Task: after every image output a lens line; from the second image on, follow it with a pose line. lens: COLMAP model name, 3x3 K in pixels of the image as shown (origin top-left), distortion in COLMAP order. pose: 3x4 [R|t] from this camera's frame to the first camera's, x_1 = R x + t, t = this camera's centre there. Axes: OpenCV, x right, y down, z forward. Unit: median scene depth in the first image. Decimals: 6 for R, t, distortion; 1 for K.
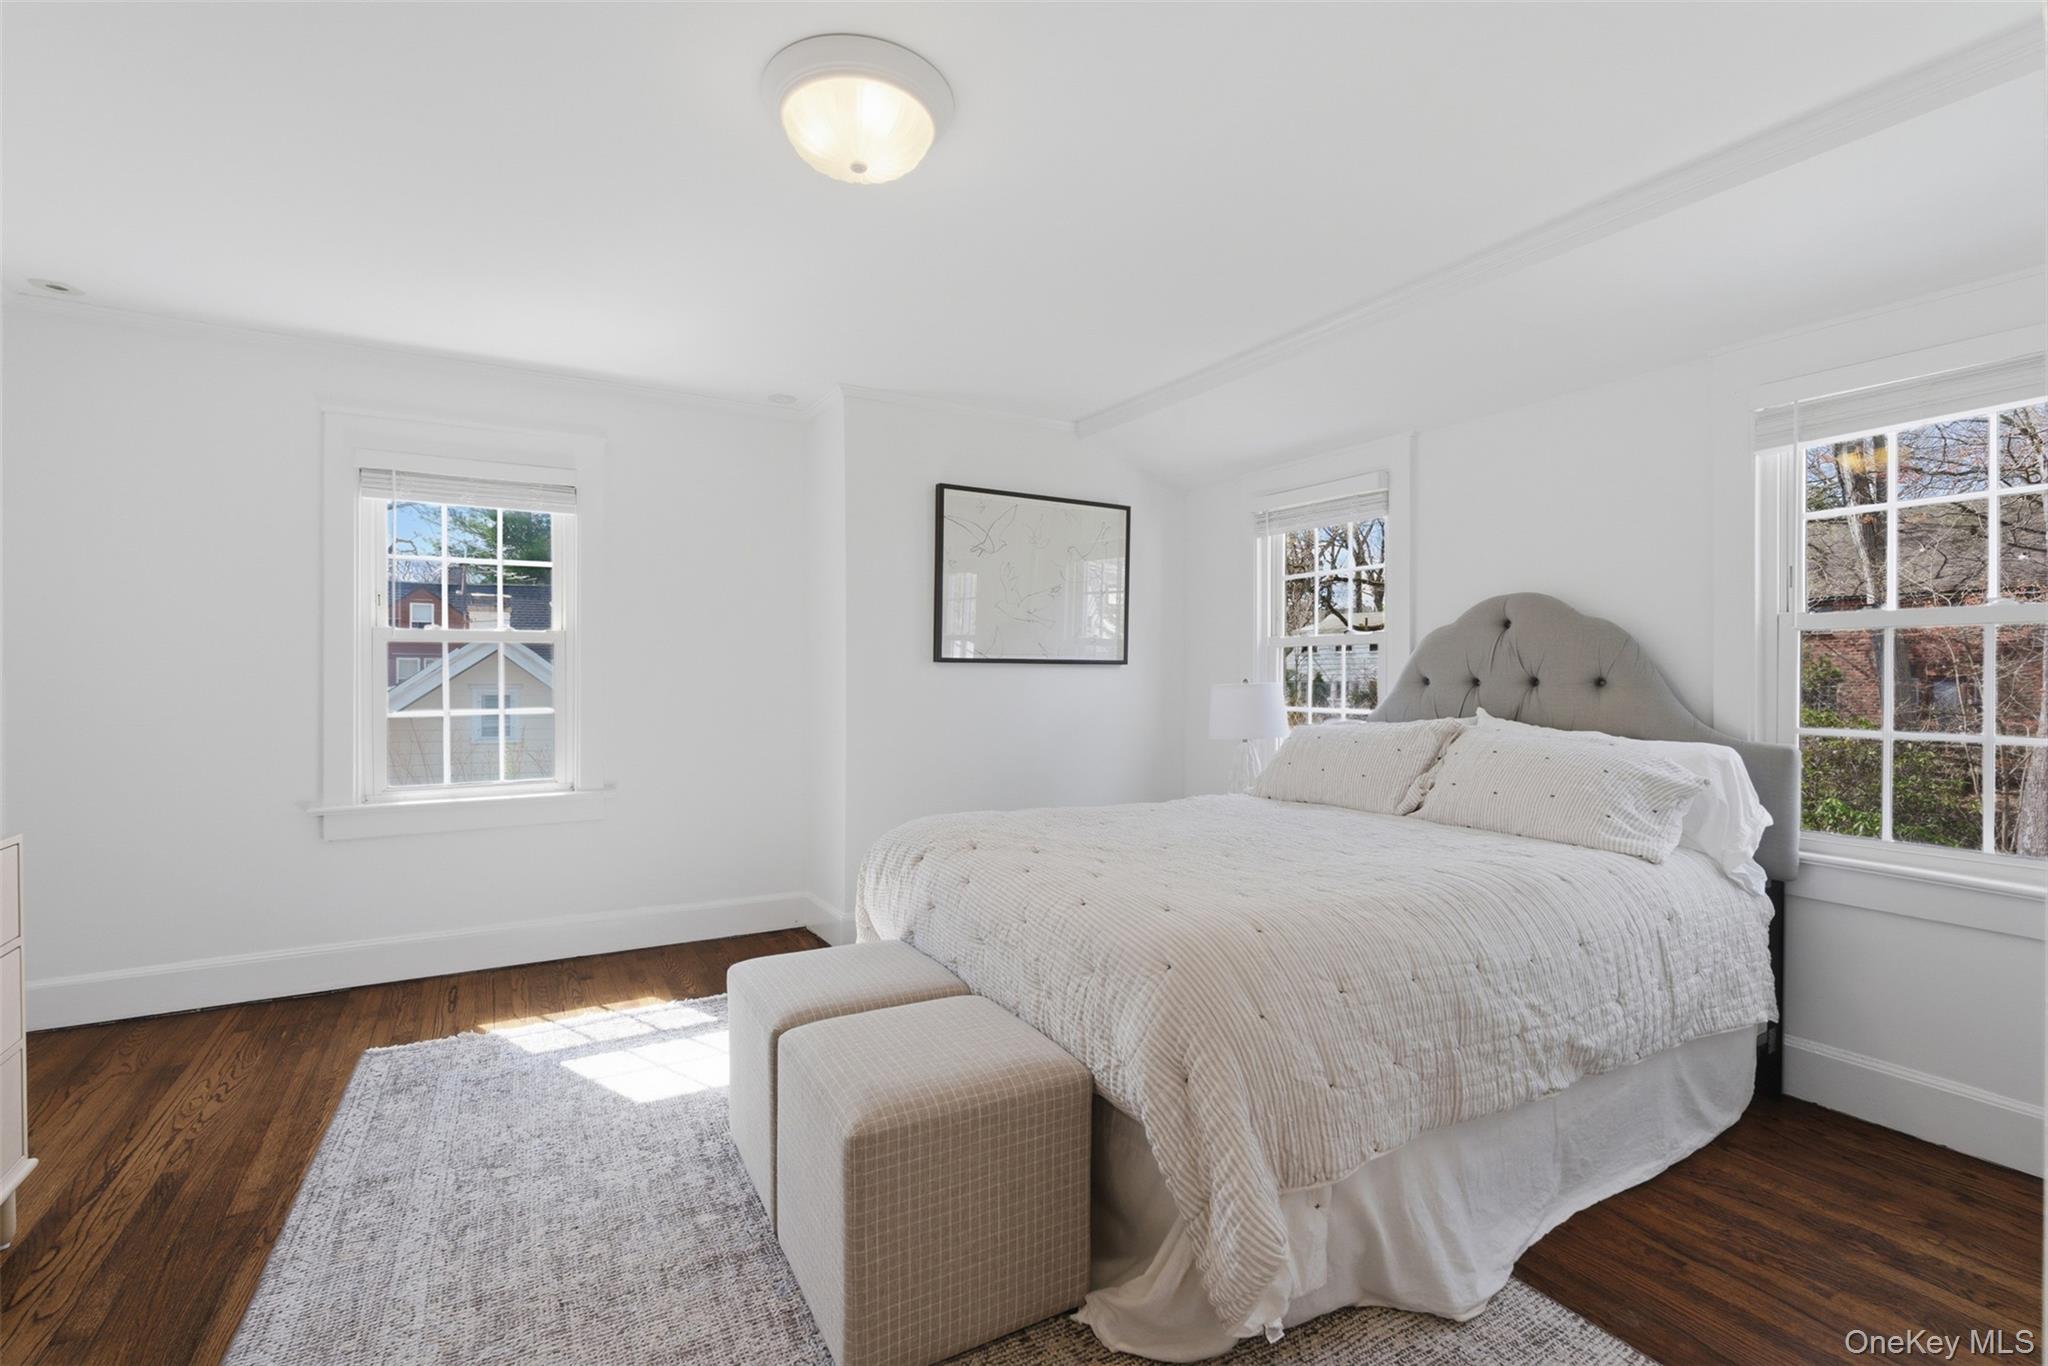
lens RADIAL K [[916.6, 0, 1016.3], [0, 916.6, 682.5], [0, 0, 1]] dist [-0.003924, 0.000509]
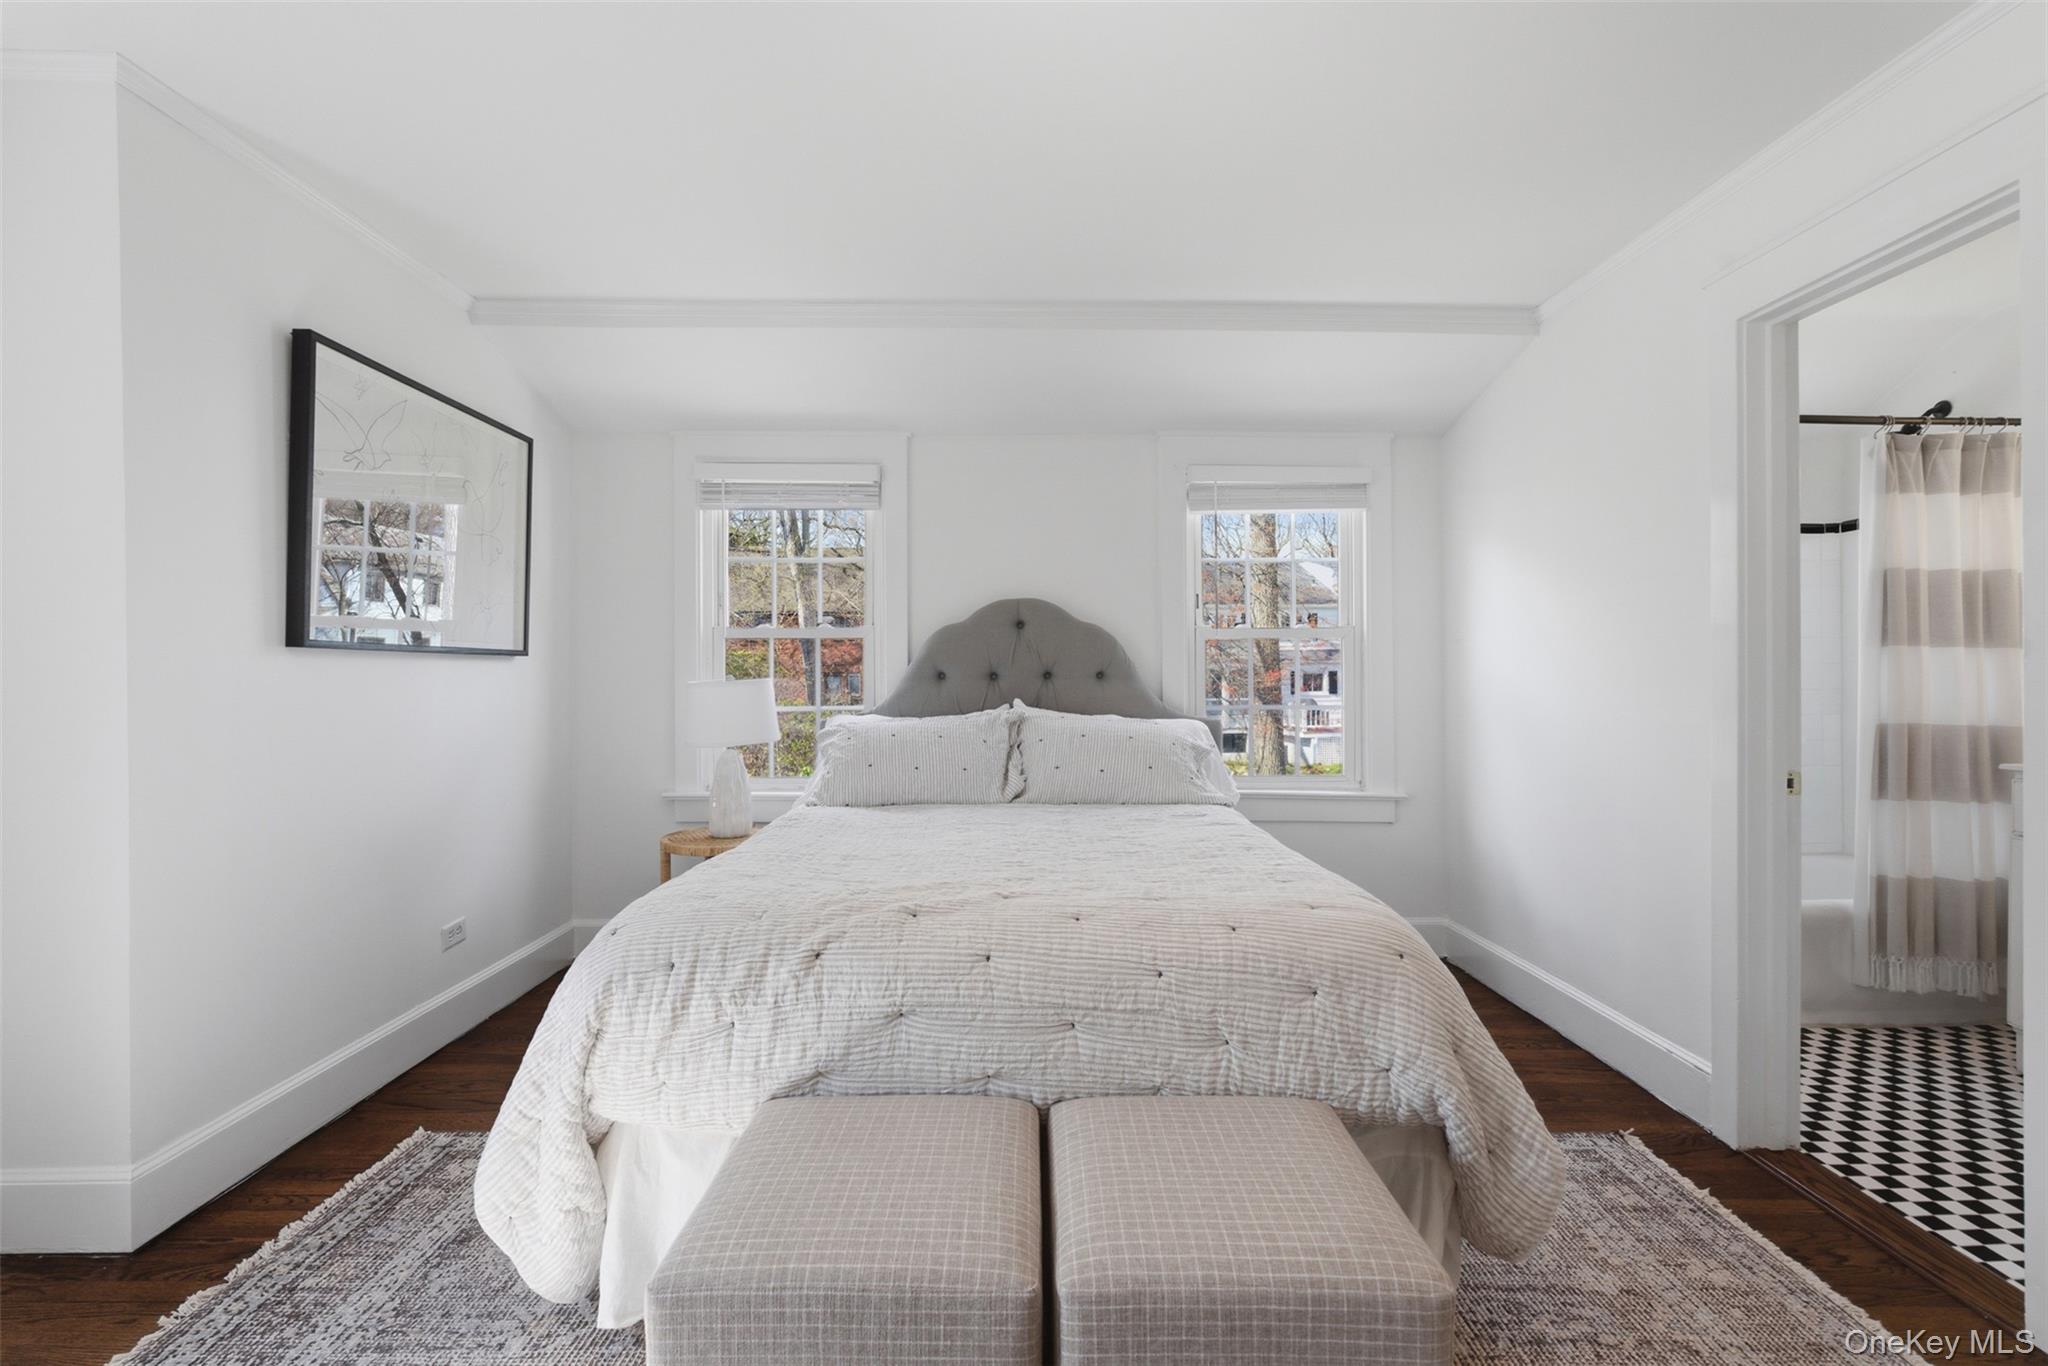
lens RADIAL K [[916.6, 0, 1016.3], [0, 916.6, 682.5], [0, 0, 1]] dist [-0.003924, 0.000509]
pose [[0.493809, -0.012199, 0.869485, -0.465132], [0.008955, 0.999920, 0.008944, -0.002017], [-0.869524, 0.003370, 0.493879, 0.442983]]
